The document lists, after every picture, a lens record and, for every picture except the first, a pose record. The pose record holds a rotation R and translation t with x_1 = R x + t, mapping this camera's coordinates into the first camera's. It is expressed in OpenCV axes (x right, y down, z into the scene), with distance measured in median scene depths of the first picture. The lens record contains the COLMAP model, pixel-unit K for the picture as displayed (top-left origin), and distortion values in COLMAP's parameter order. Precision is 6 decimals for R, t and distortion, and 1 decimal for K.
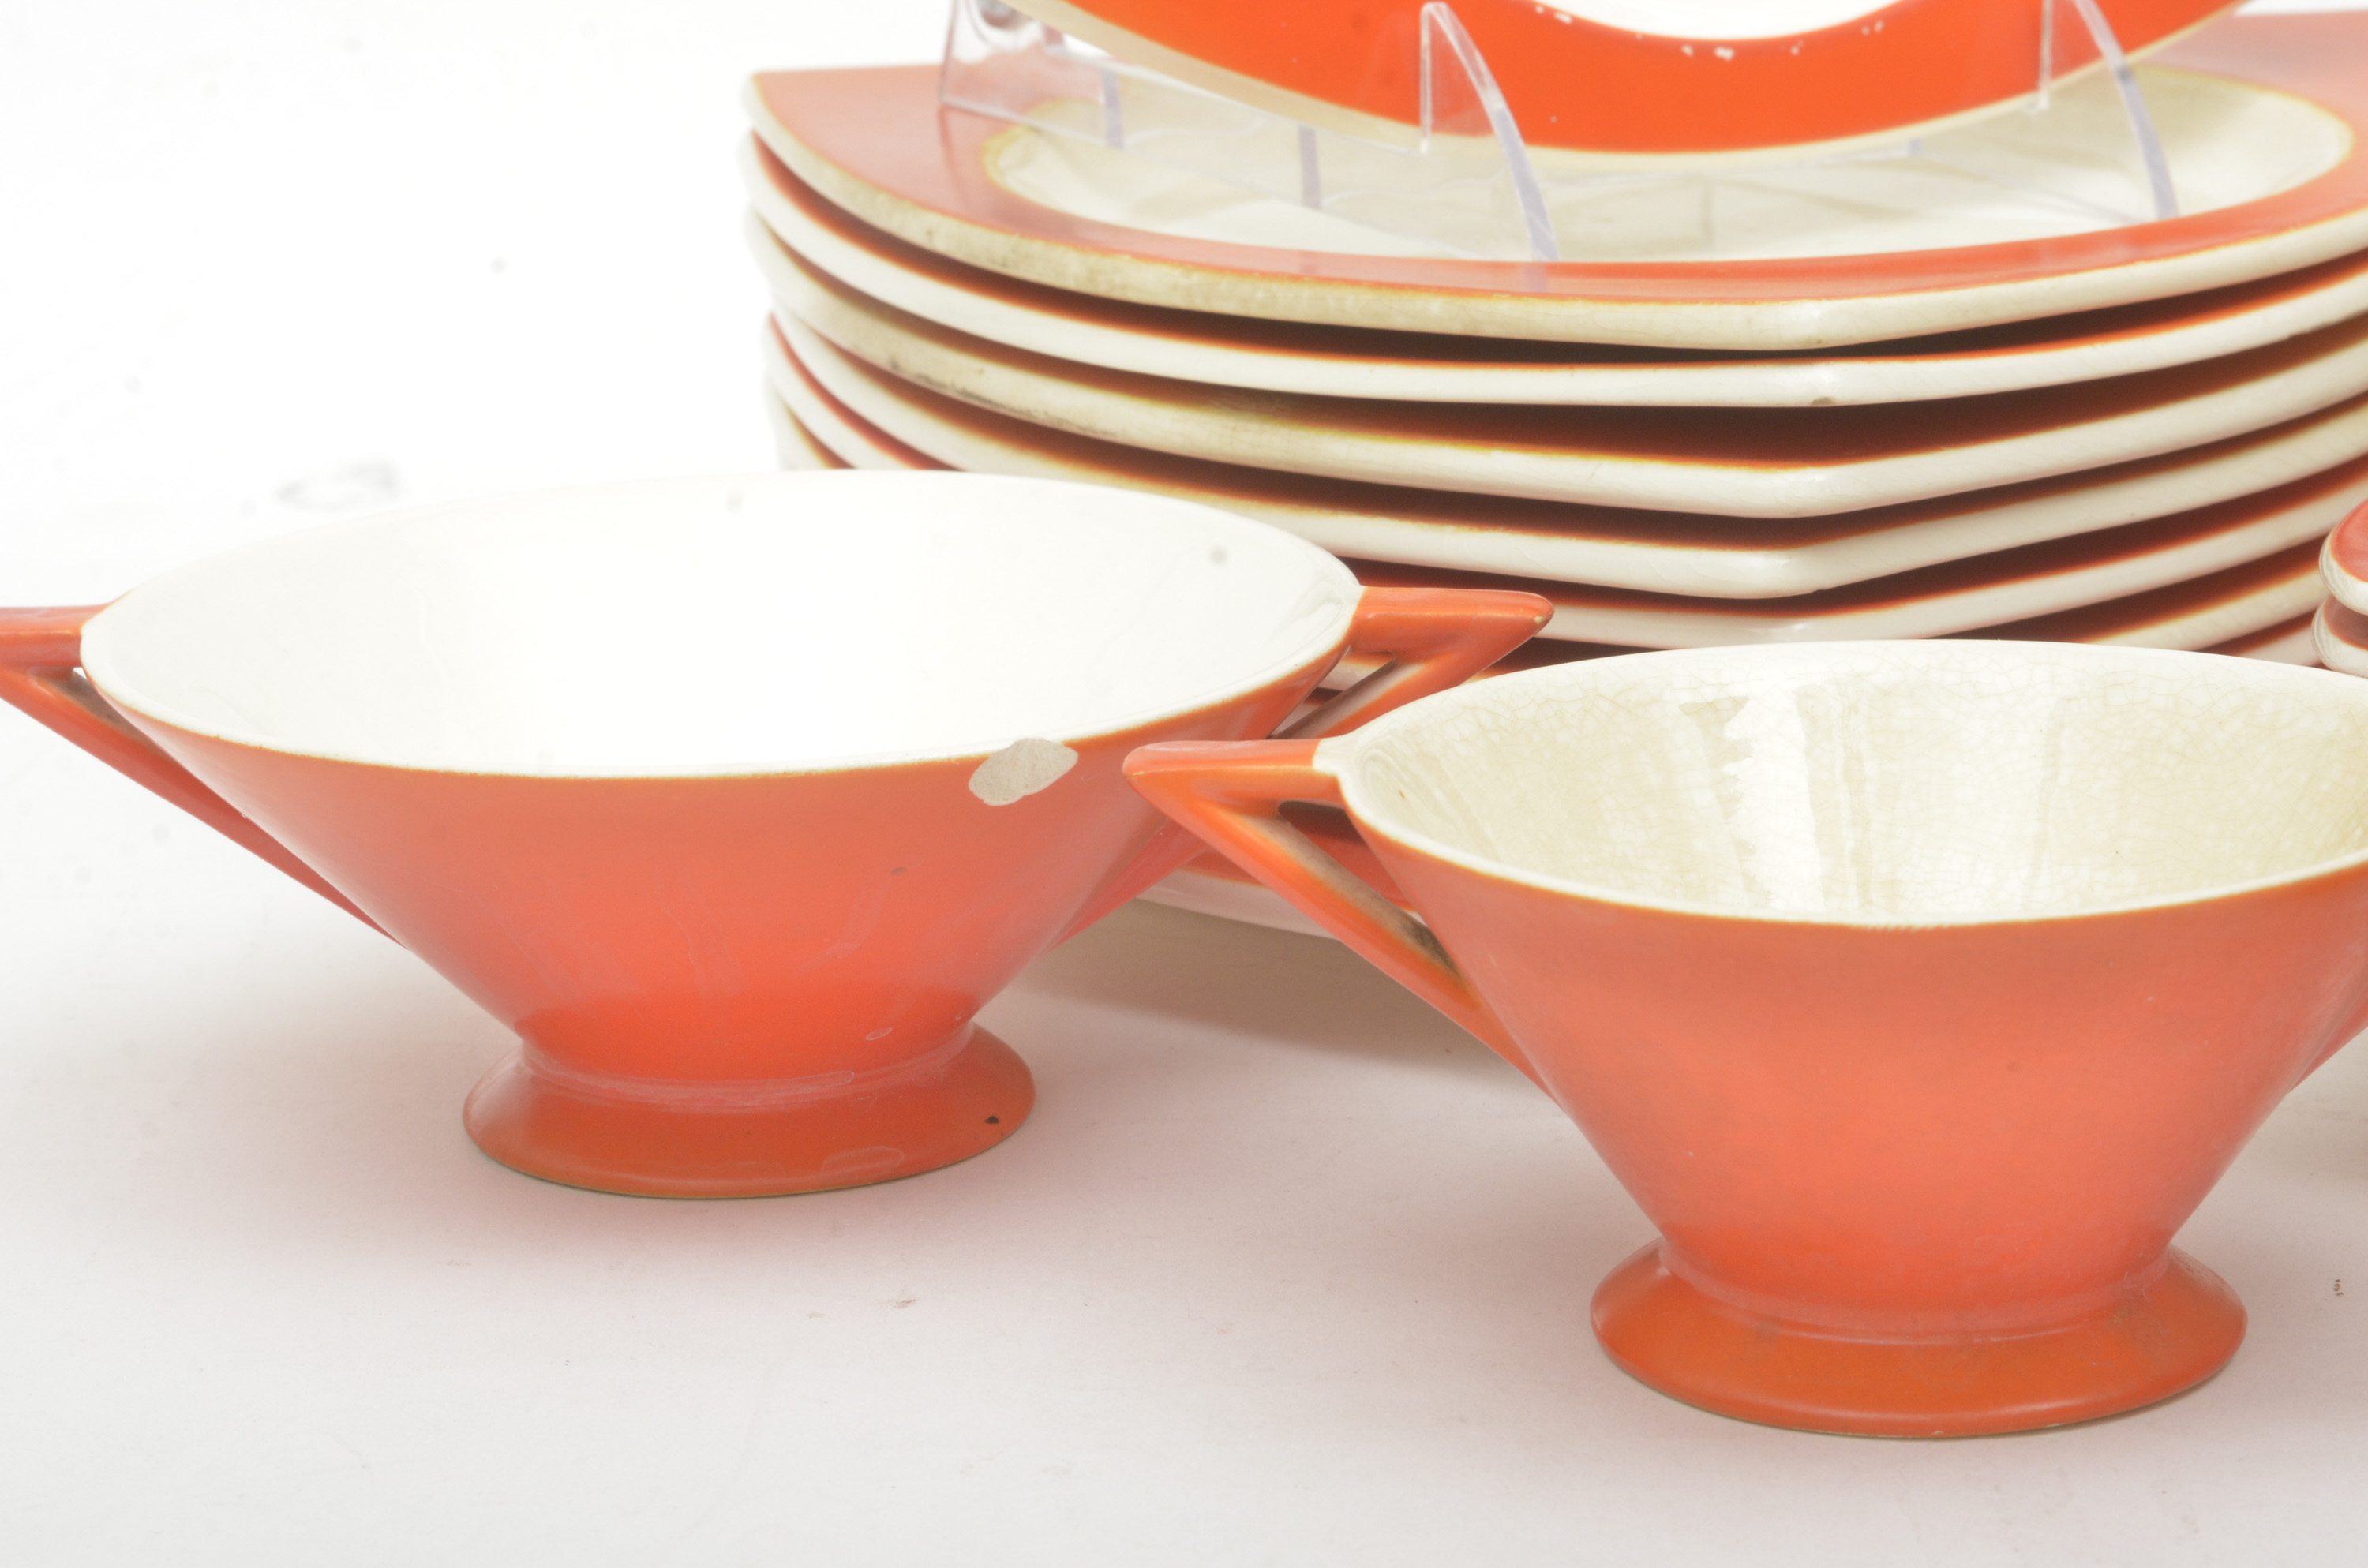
lens RADIAL K [[6685.2, 0, 1184.0], [0, 6685.2, 784.0], [0, 0, 1]] dist [0.194753, 1.174299]
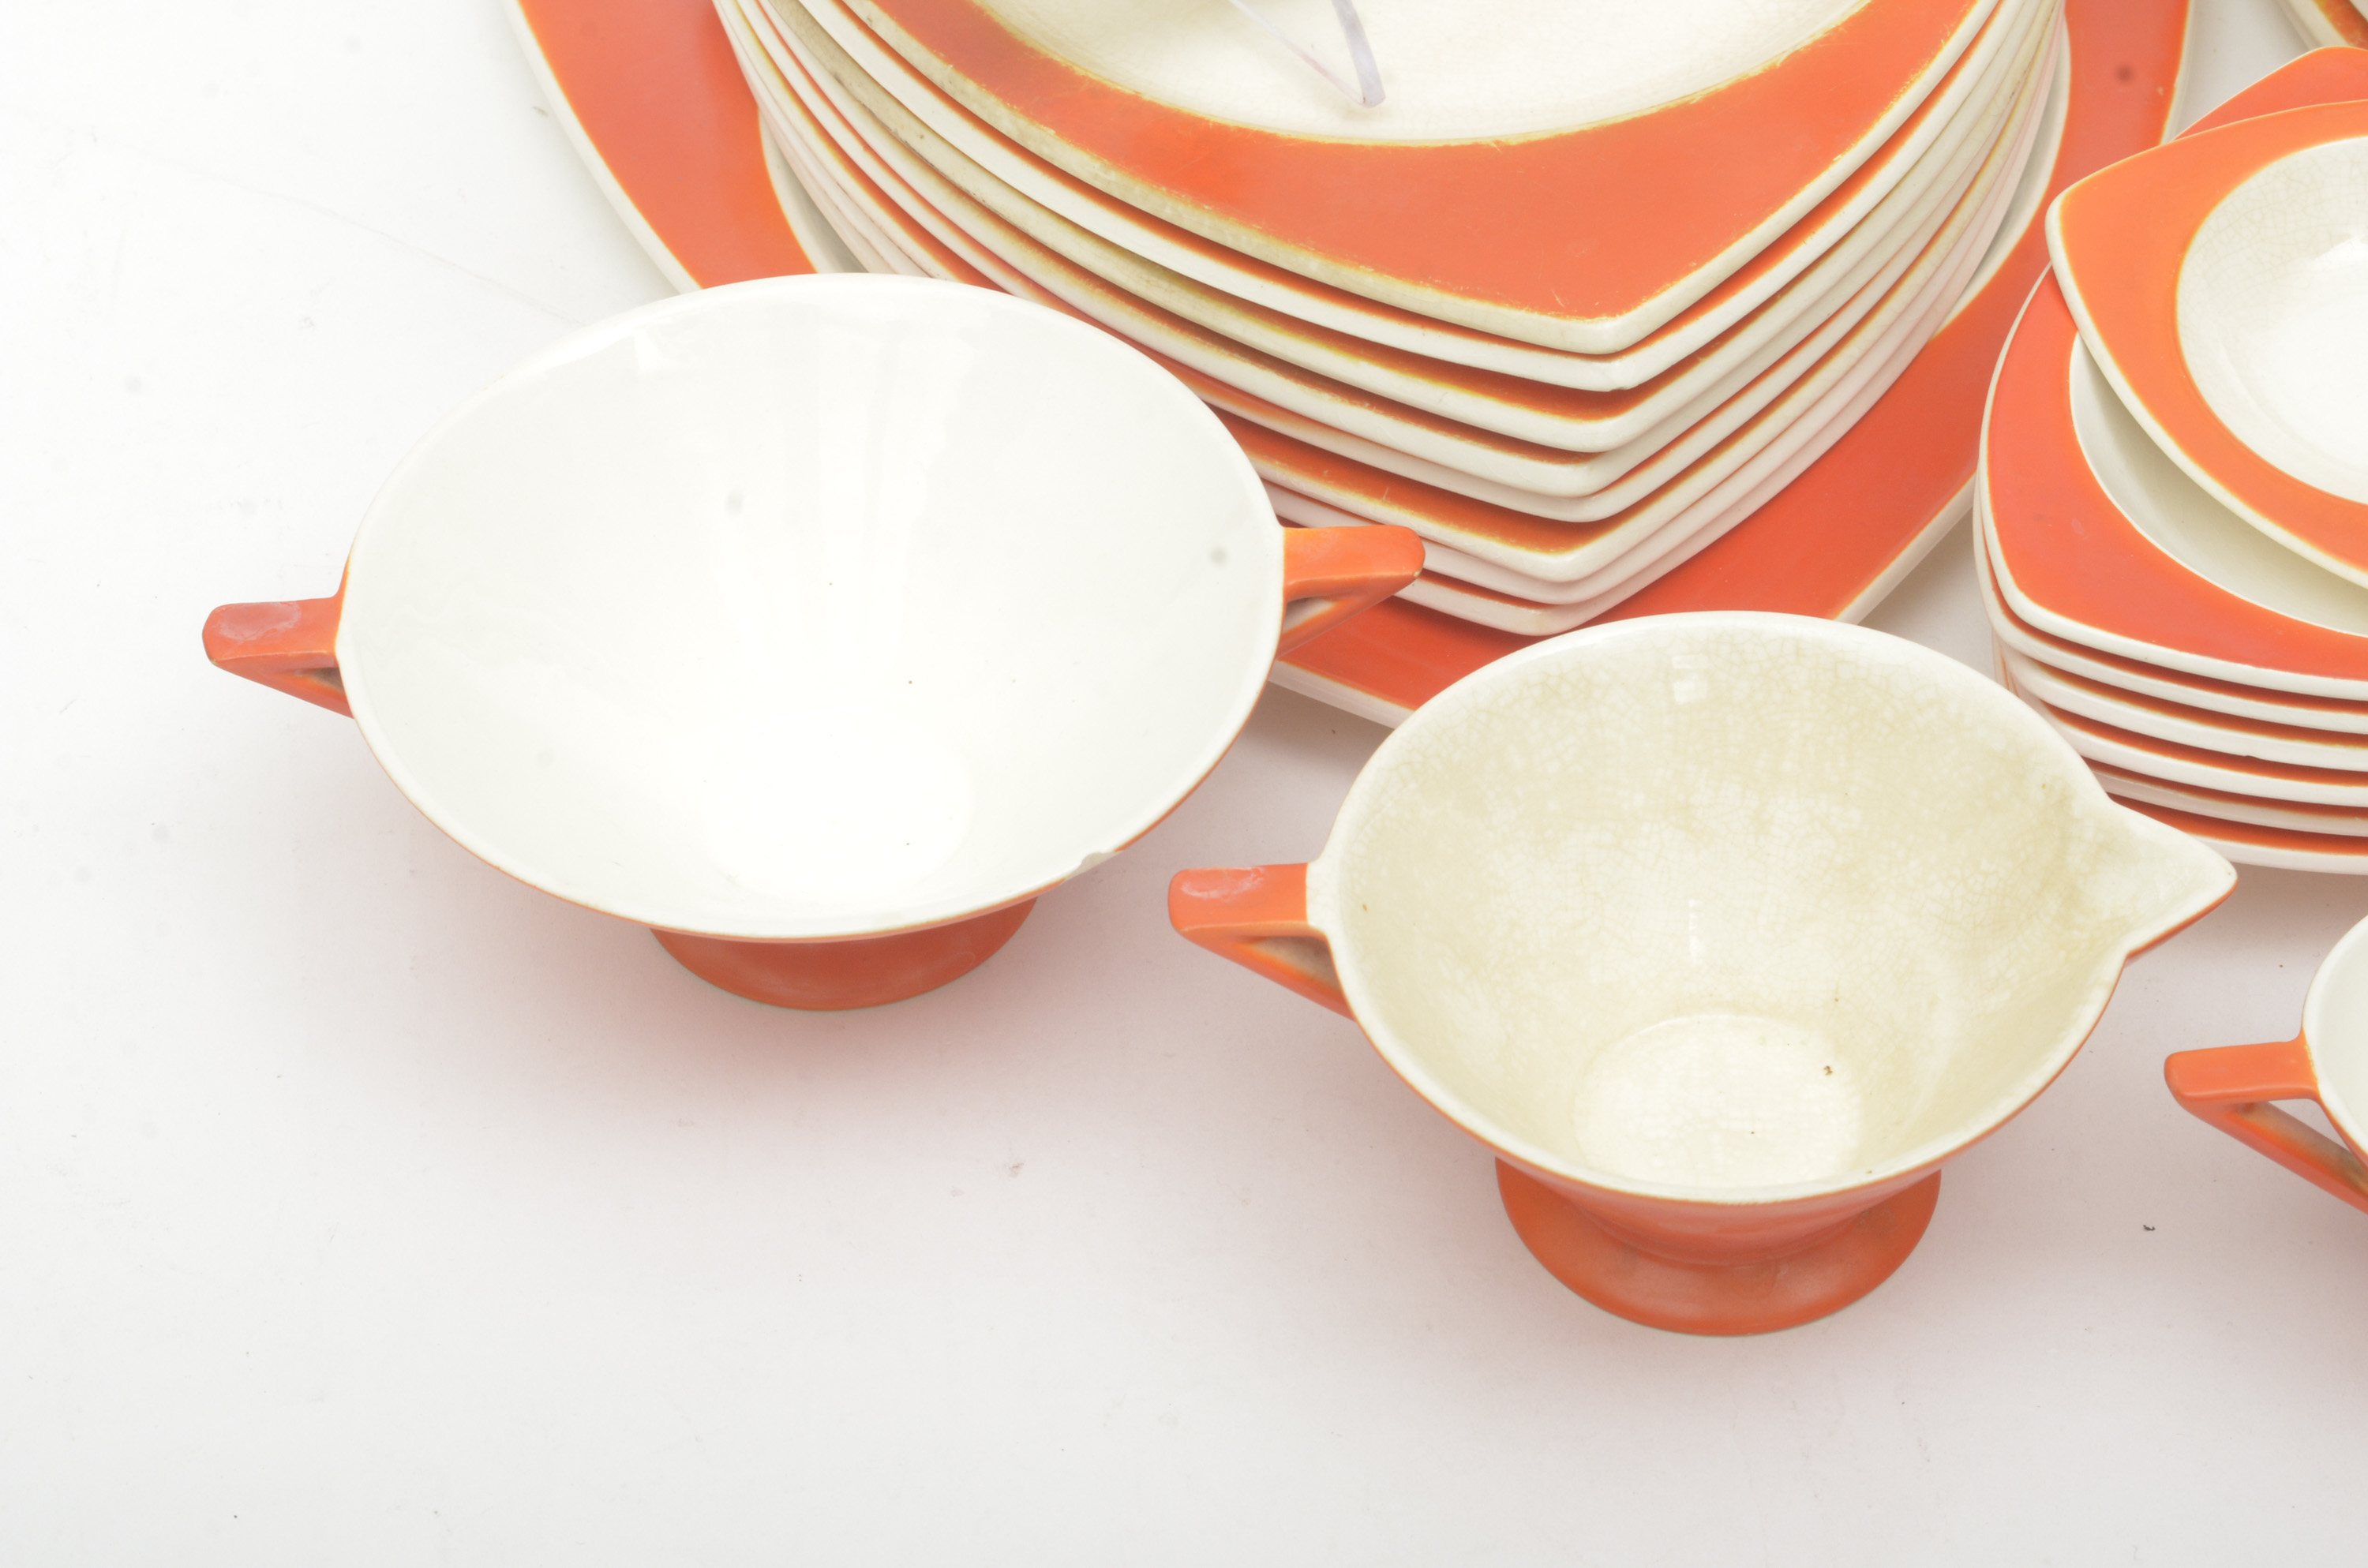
lens RADIAL K [[6685.2, 0, 1184.0], [0, 6685.2, 784.0], [0, 0, 1]] dist [0.194753, 1.174299]
pose [[0.992589, -0.092285, 0.079066, -0.095291], [0.040241, 0.863519, 0.502708, -0.608744], [-0.114667, -0.495801, 0.860833, -0.167998]]
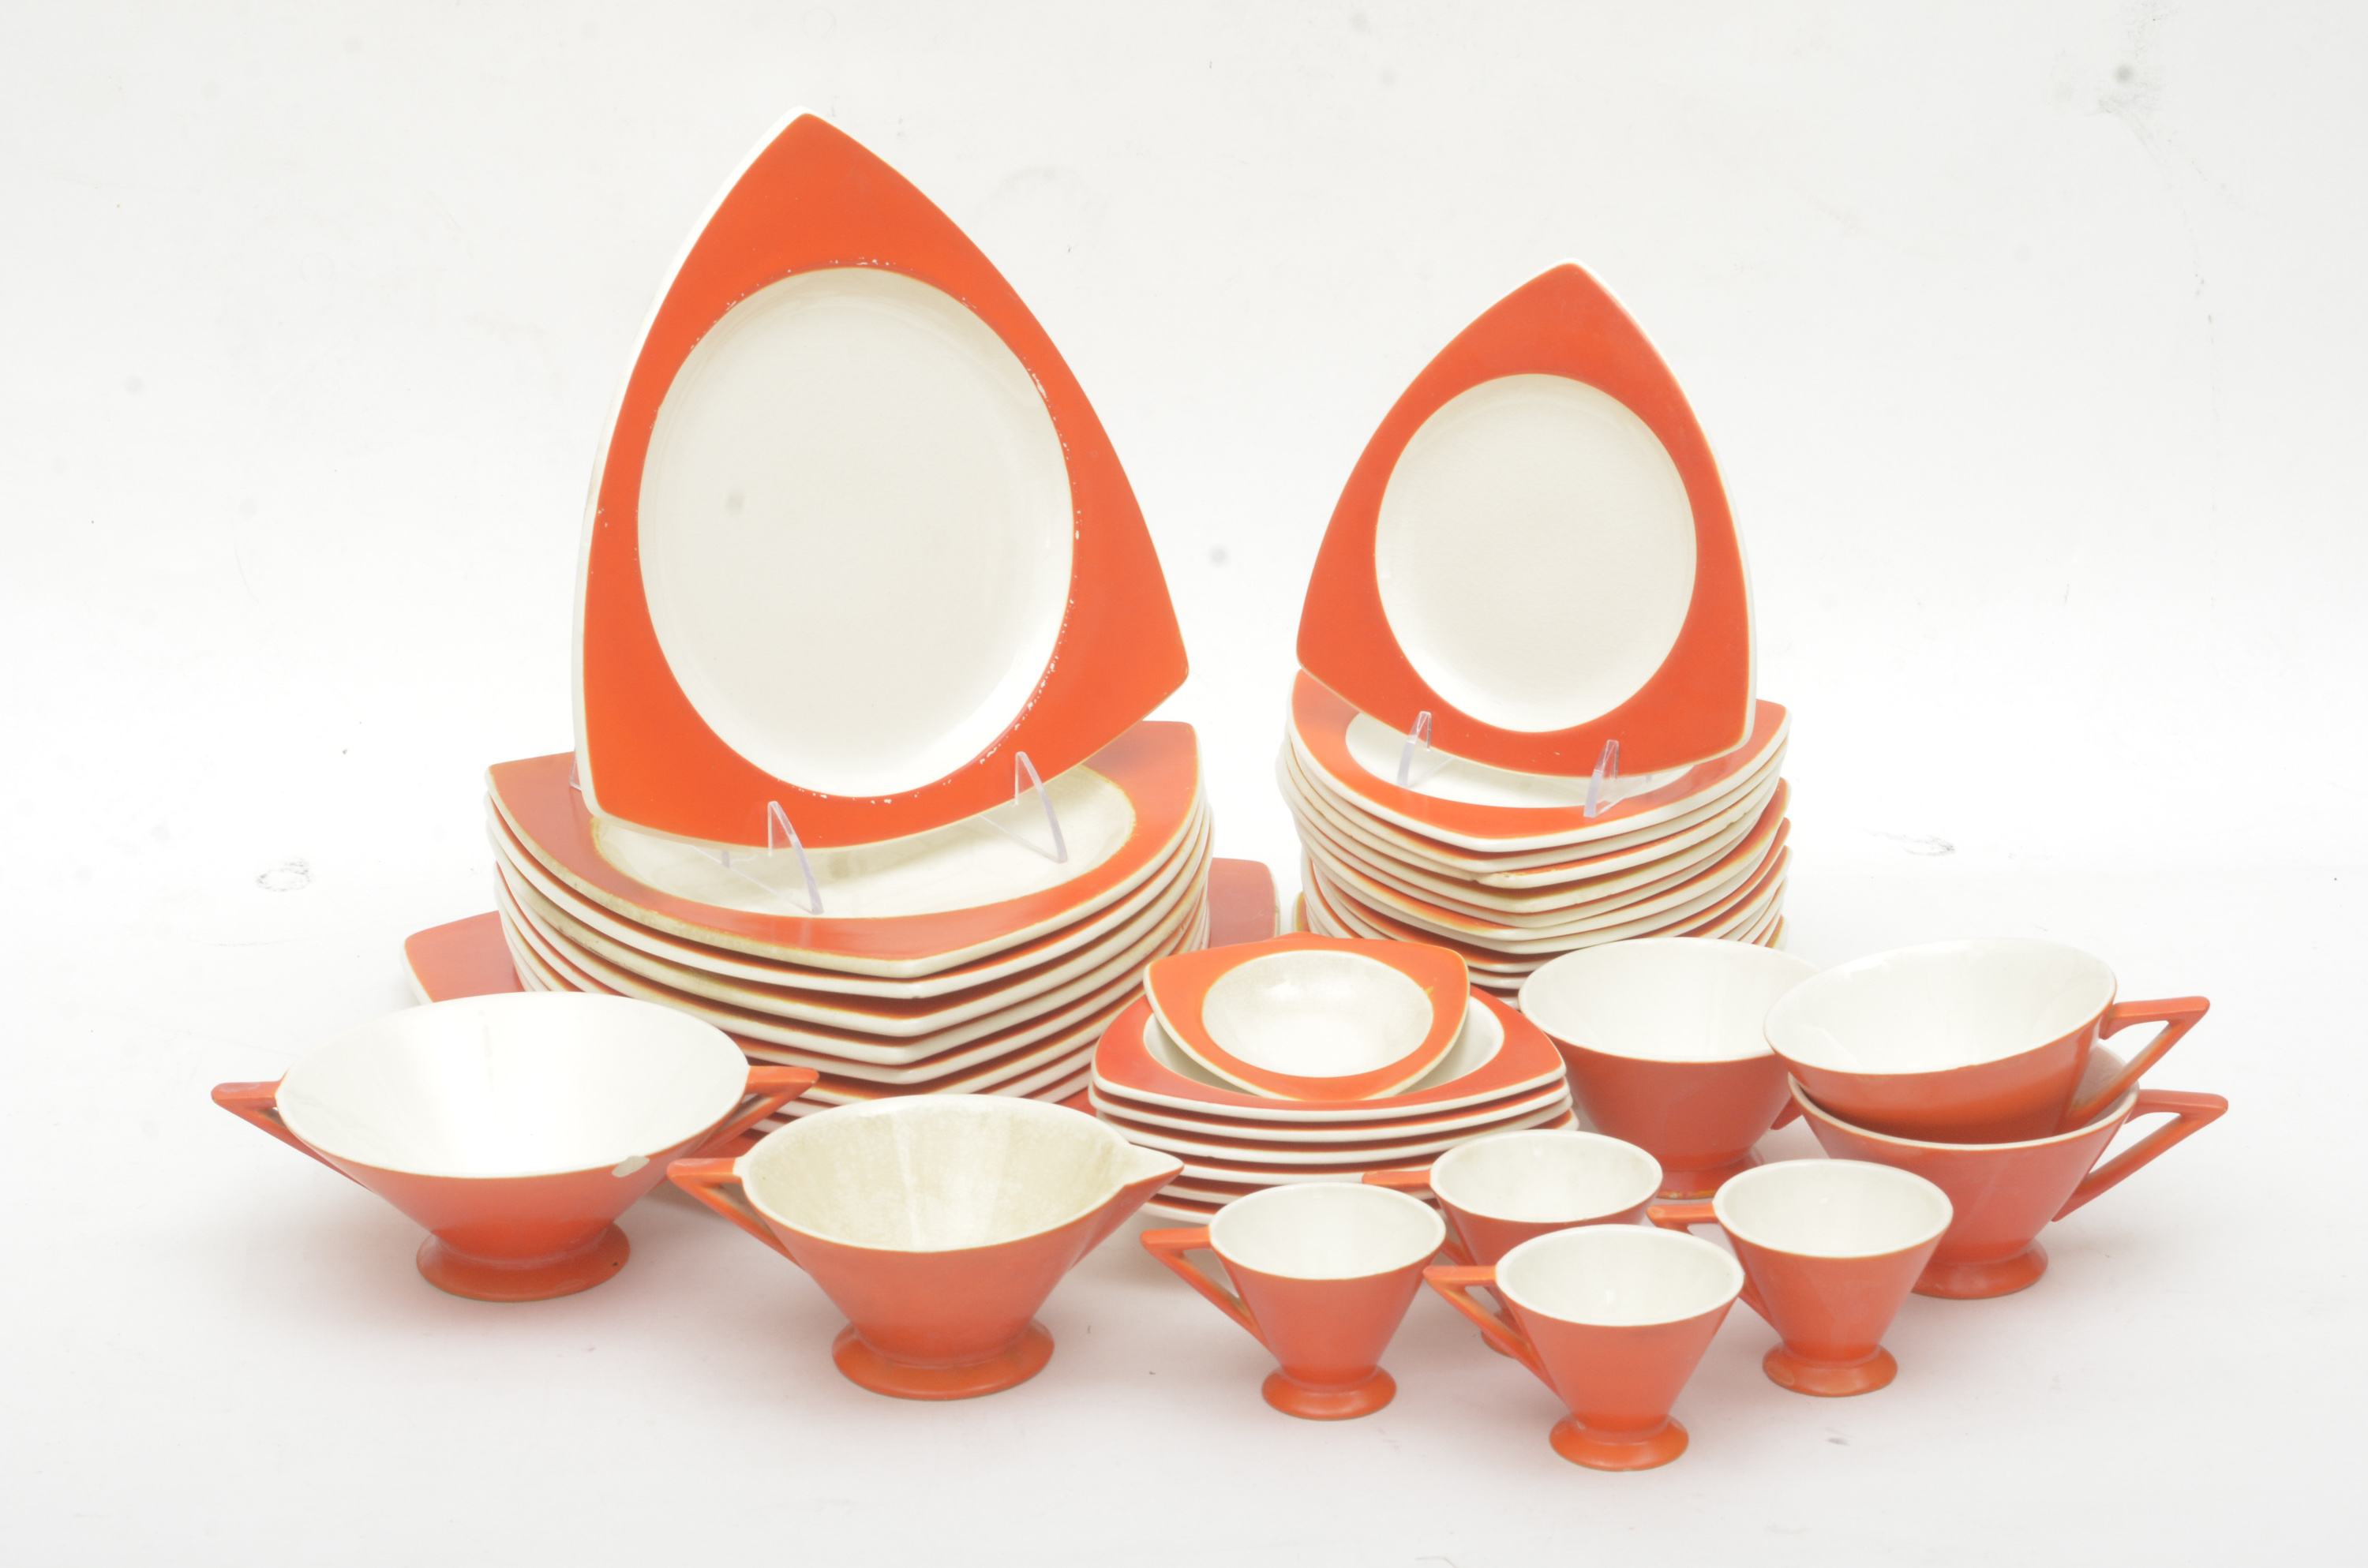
lens RADIAL K [[5555.0, 0, 1184.0], [0, 5555.0, 784.0], [0, 0, 1]] dist [0.111745, 0.059223]
pose [[0.994475, -0.018734, 0.103293, -0.026513], [0.010014, 0.996390, 0.084303, -0.306192], [-0.104499, -0.082802, 0.991072, -1.153063]]
